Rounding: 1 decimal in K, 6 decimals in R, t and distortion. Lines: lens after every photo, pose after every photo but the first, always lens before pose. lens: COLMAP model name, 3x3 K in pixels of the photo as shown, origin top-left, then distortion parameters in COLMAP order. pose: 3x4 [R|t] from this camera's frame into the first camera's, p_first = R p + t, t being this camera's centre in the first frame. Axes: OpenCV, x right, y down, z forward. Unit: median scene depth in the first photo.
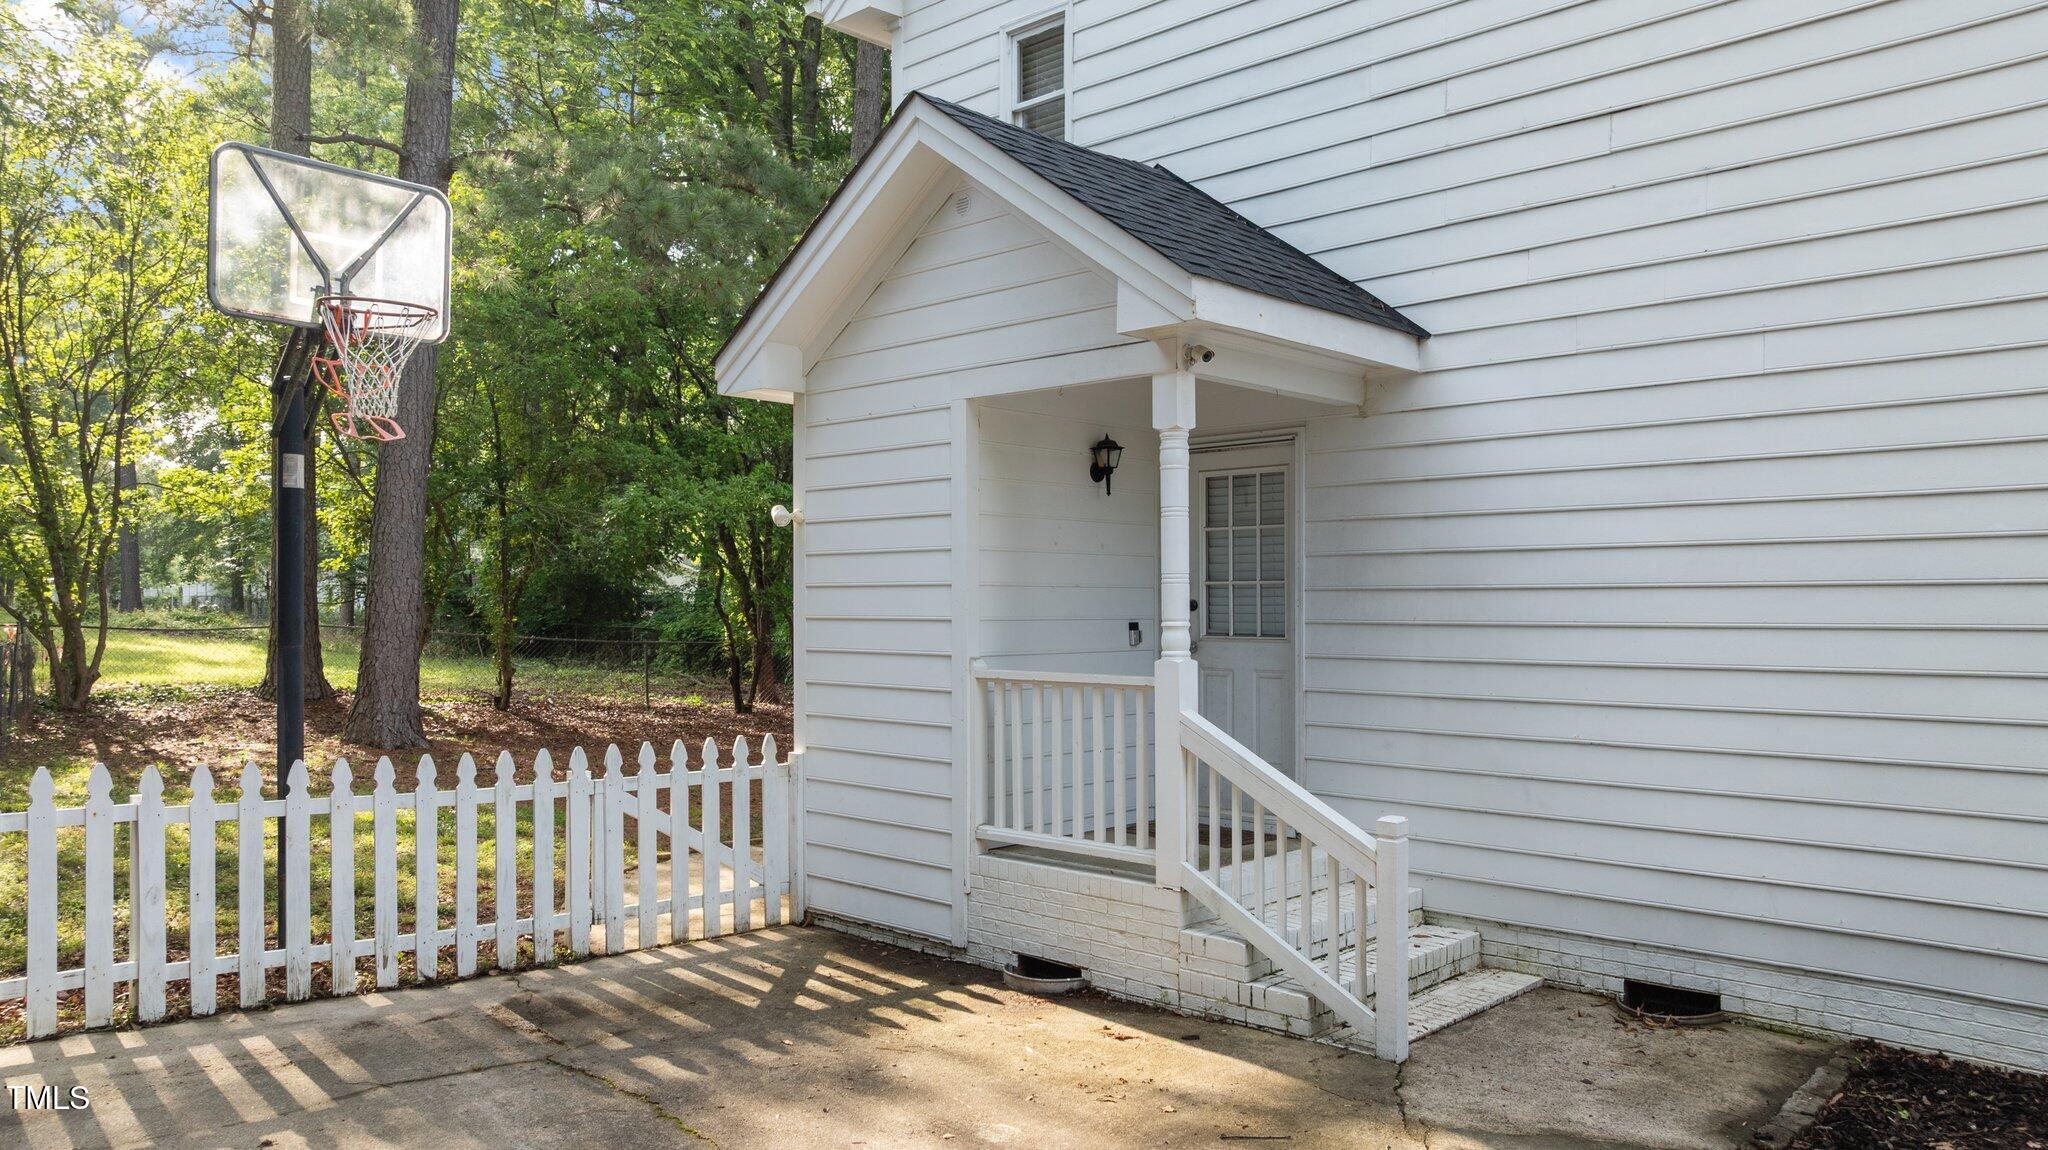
lens RADIAL K [[1439.0, 0, 1024.0], [0, 1439.0, 575.0], [0, 0, 1]] dist [0.008075, 0.001934]
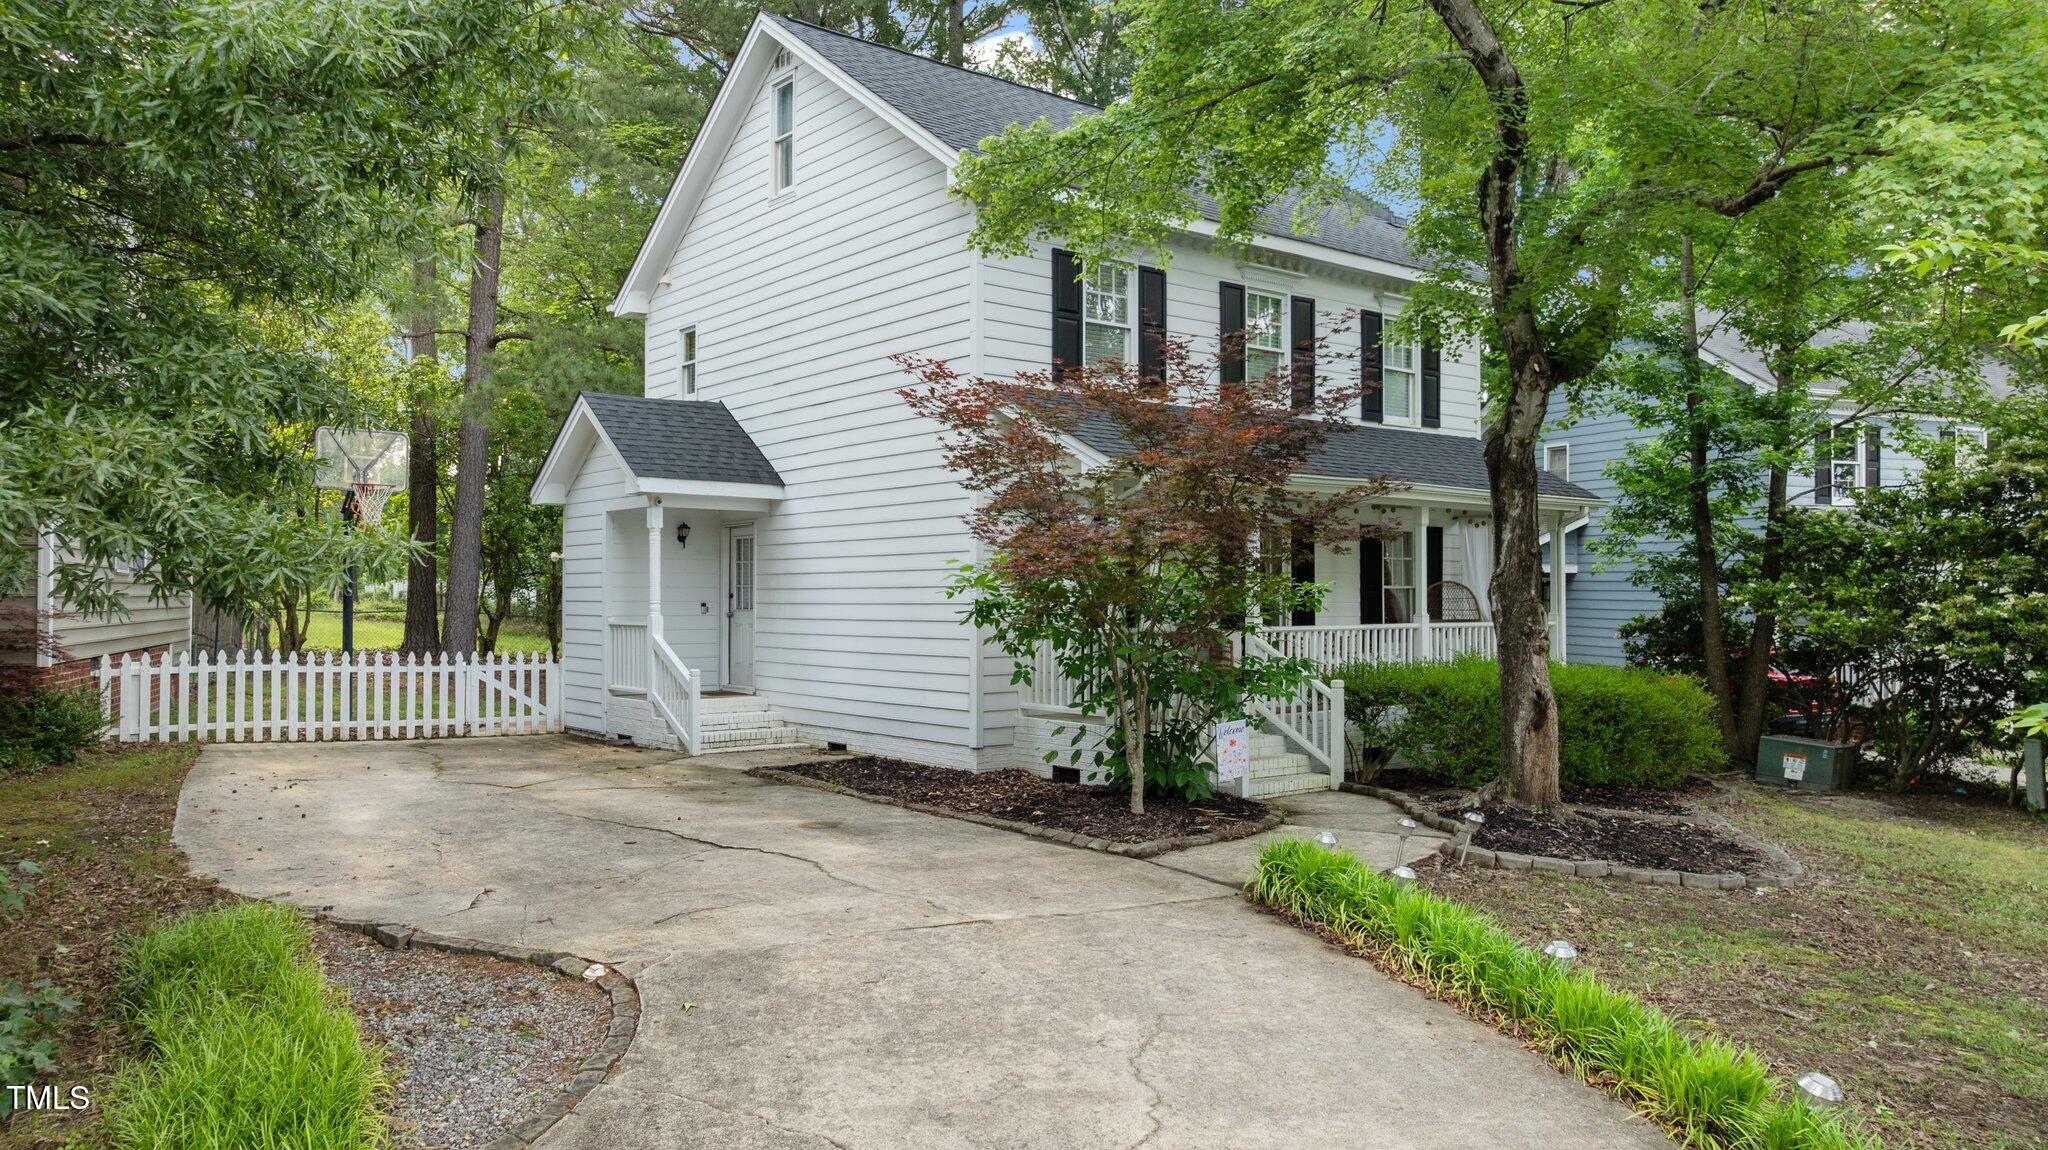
lens RADIAL K [[1440.1, 0, 1024.0], [0, 1440.1, 575.0], [0, 0, 1]] dist [0.024993, -0.000252]
pose [[0.991335, -0.000426, -0.131358, 0.961859], [0.000798, 0.999996, 0.002781, -0.019331], [0.131356, -0.002862, 0.991331, -1.313837]]
